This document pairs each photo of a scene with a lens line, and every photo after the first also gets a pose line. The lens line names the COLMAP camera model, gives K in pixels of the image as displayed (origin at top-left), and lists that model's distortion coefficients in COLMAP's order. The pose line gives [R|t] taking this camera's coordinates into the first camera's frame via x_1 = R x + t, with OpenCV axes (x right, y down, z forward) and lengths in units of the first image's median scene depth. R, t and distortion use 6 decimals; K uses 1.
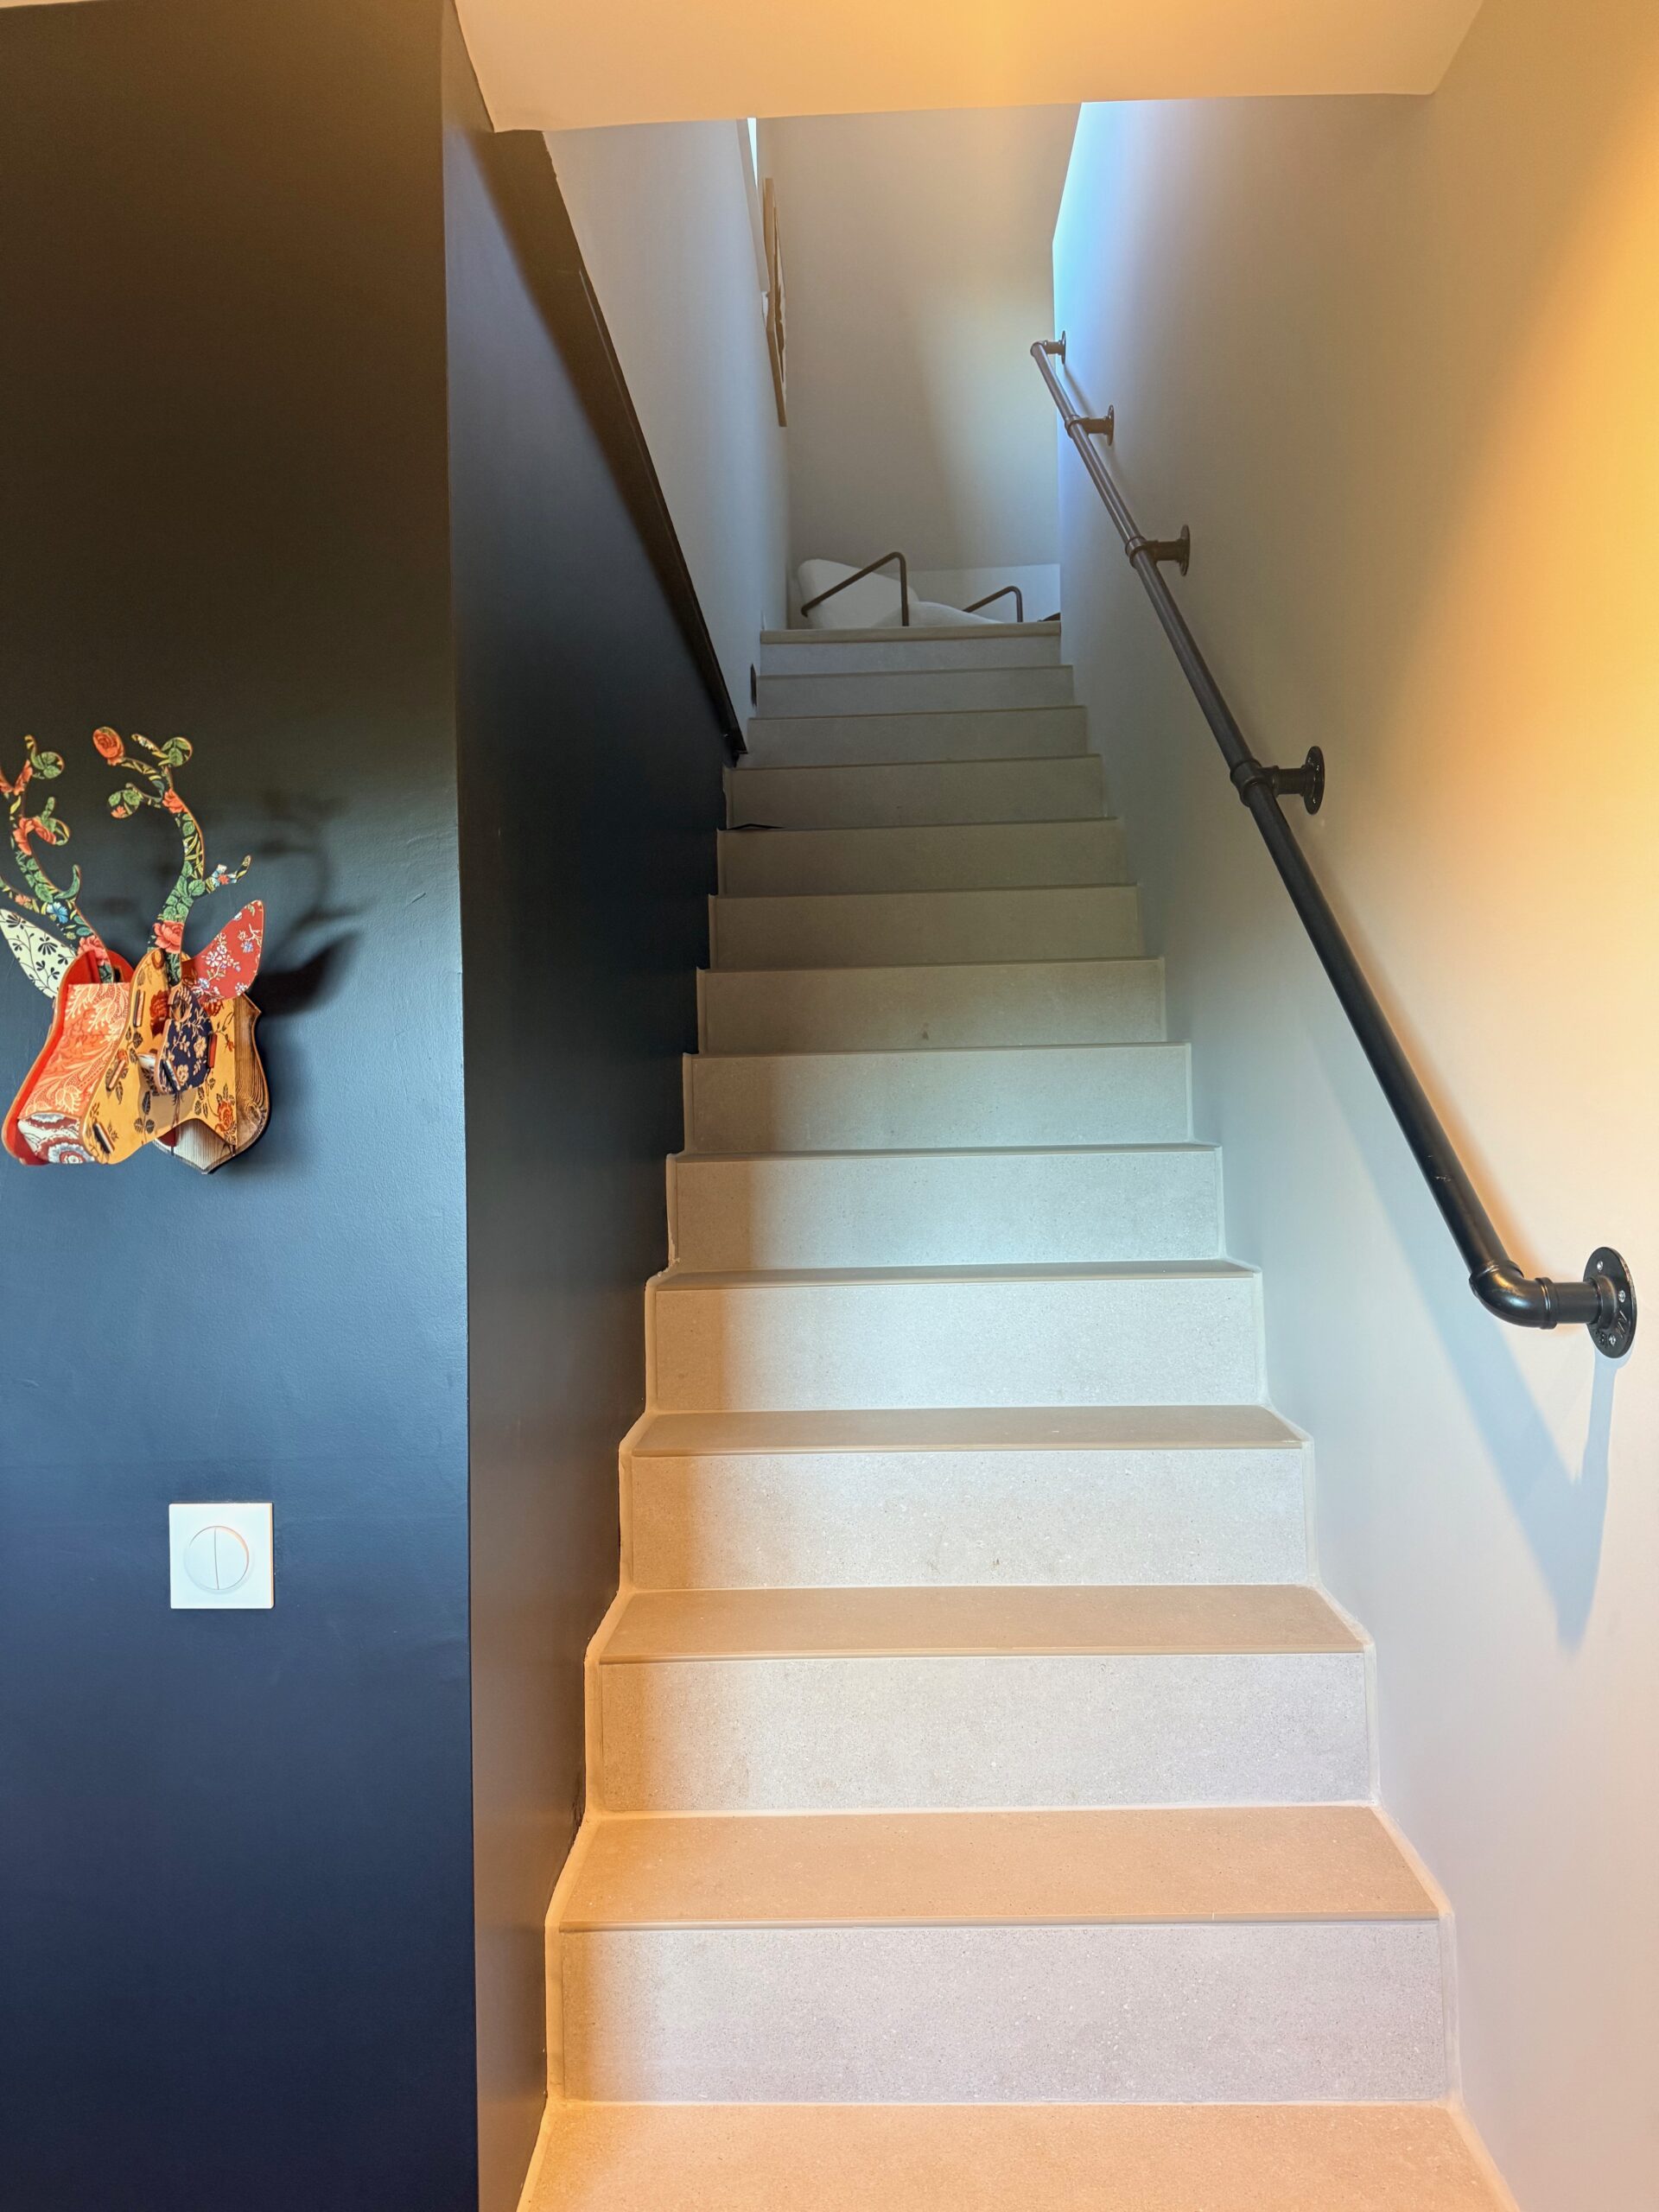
lens RADIAL K [[1559.6, 0, 830.3], [0, 1559.6, 1116.7], [0, 0, 1]] dist [0.022362, -0.007417]
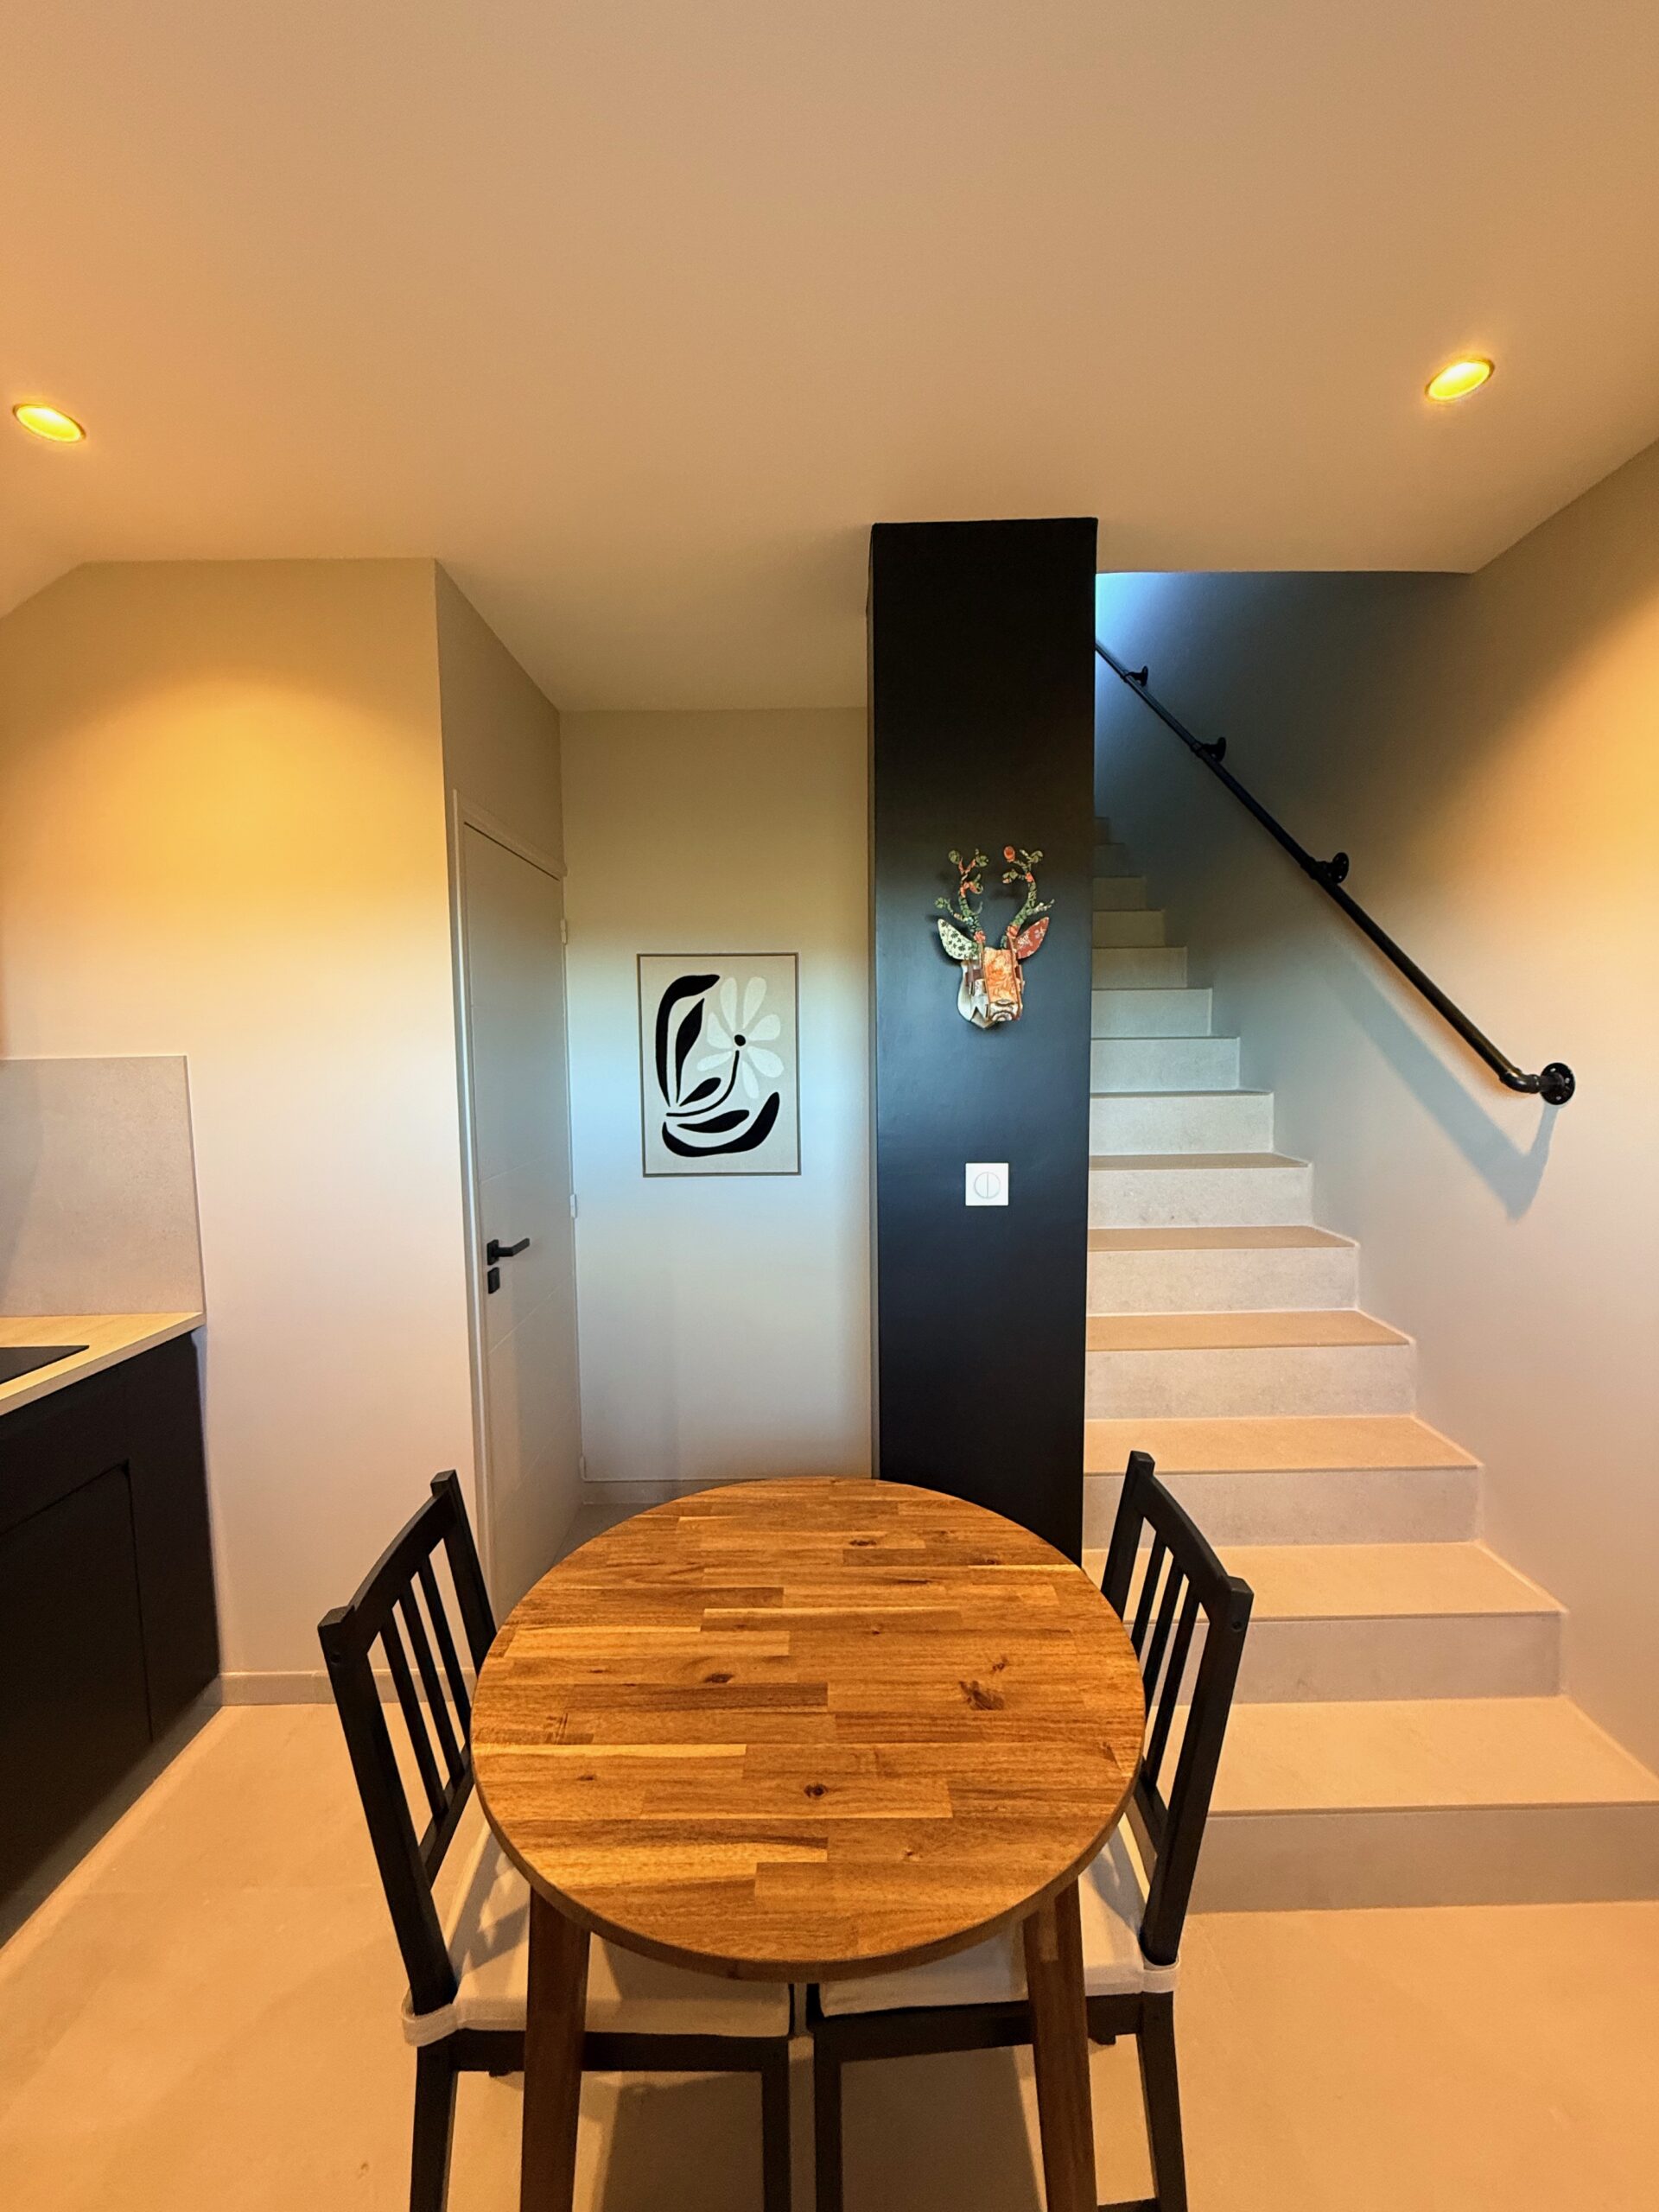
lens RADIAL K [[875.4, 0, 828.0], [0, 875.4, 1106.4], [0, 0, 1]] dist [-0.002158, -0.000044]
pose [[0.999300, 0.006623, 0.036813, -0.726393], [-0.009588, 0.996672, 0.080955, 0.049436], [-0.036154, -0.081251, 0.996038, -0.377245]]
